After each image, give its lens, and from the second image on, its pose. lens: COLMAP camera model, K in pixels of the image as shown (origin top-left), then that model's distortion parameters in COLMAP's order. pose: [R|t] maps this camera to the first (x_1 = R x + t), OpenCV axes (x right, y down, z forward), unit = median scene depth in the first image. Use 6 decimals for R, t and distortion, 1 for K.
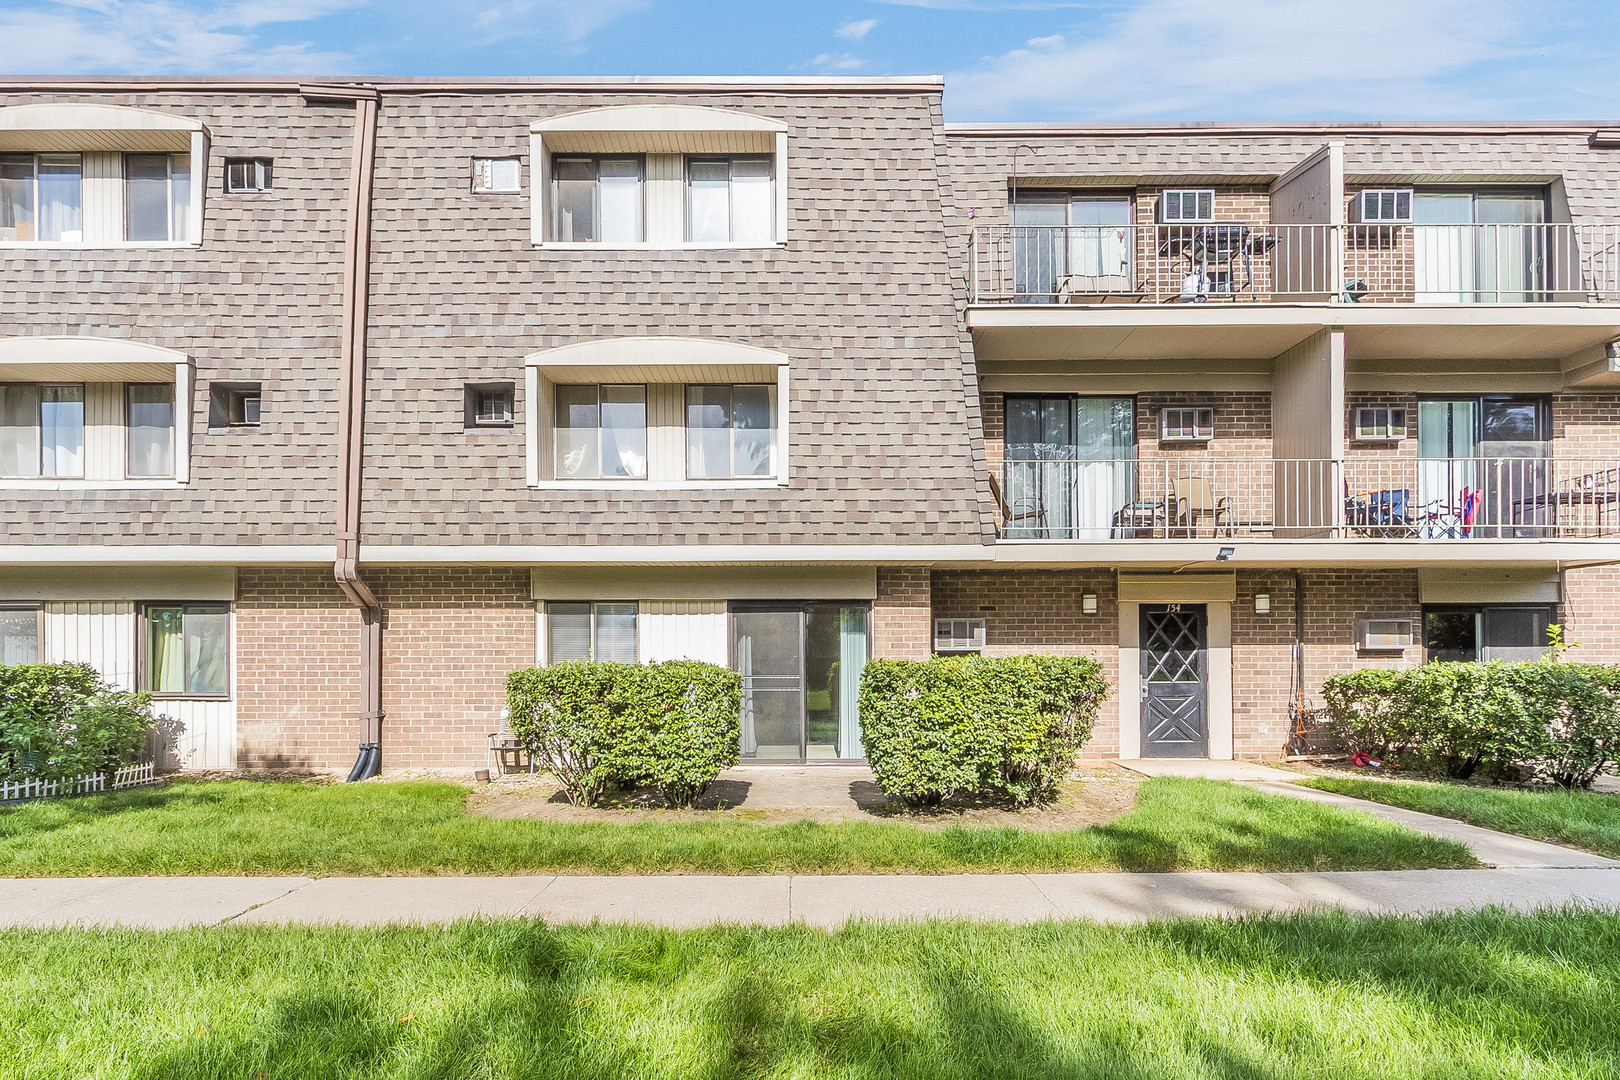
lens RADIAL K [[745.6, 0, 805.6], [0, 745.6, 537.9], [0, 0, 1]] dist [0.001158, 0.000032]
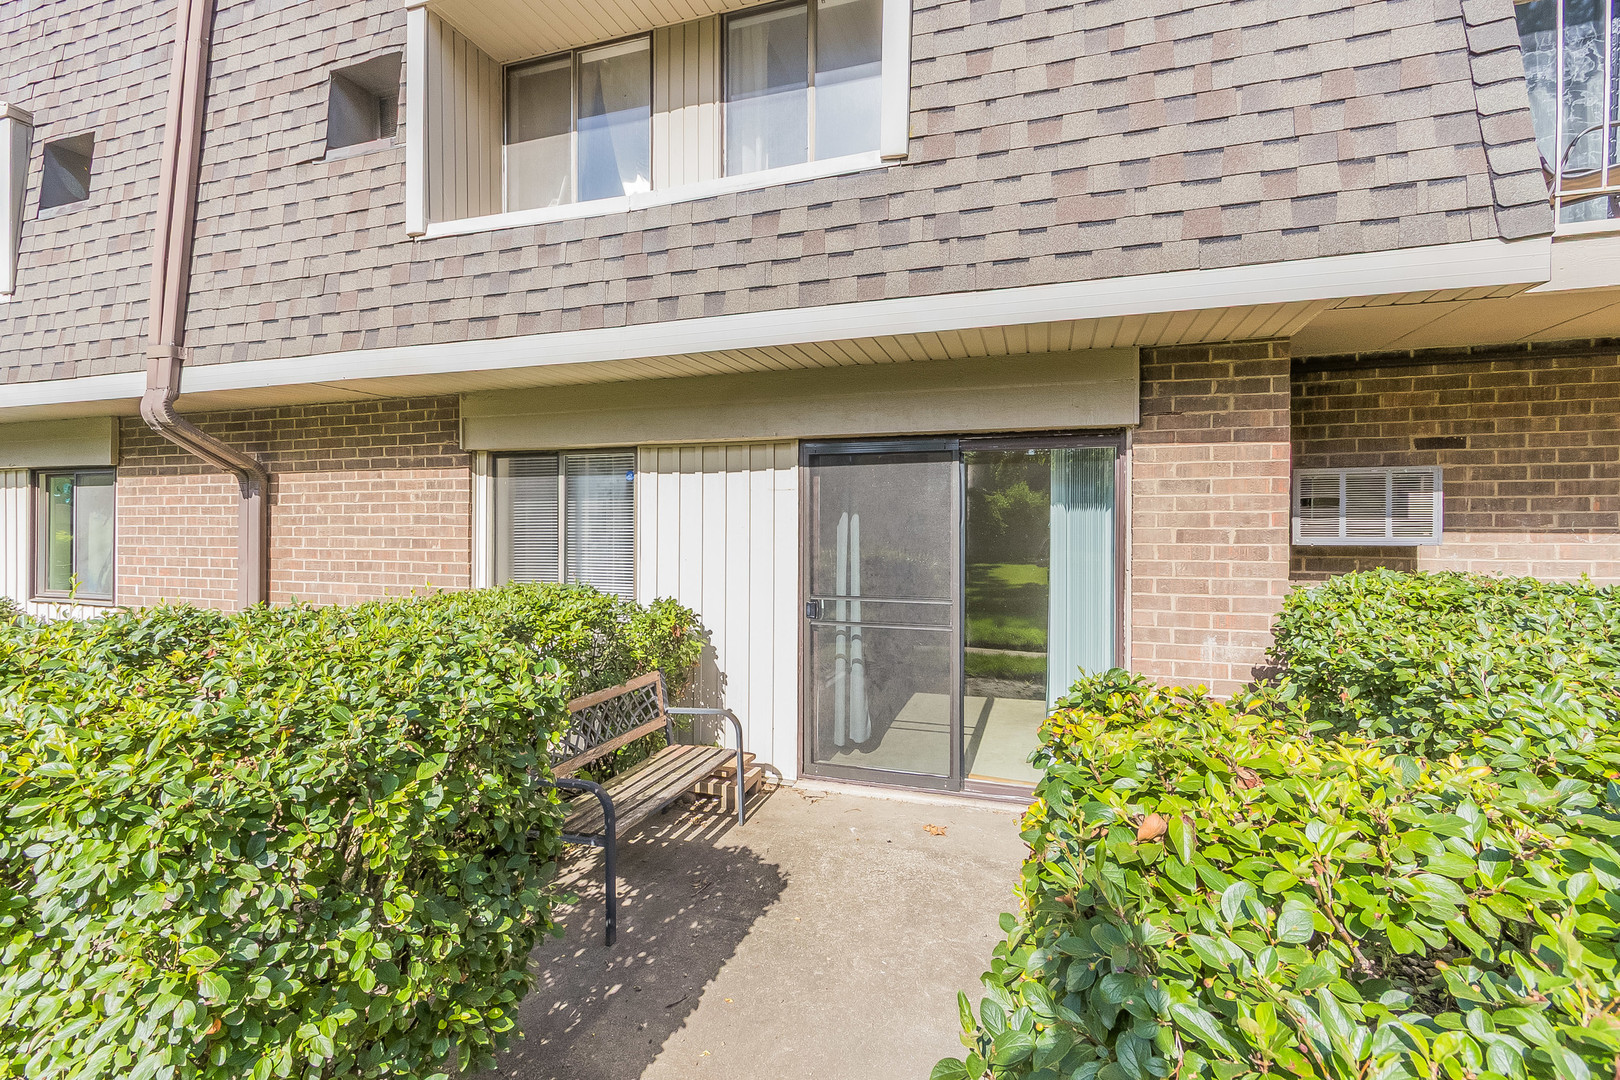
lens RADIAL K [[745.6, 0, 767.9], [0, 745.6, 512.8], [0, 0, 1]] dist [0.001158, 0.000032]
pose [[0.933034, -0.002370, -0.359781, 0.054015], [0.053652, 0.989714, 0.132617, 0.067158], [0.355766, -0.143039, 0.923564, 0.559003]]
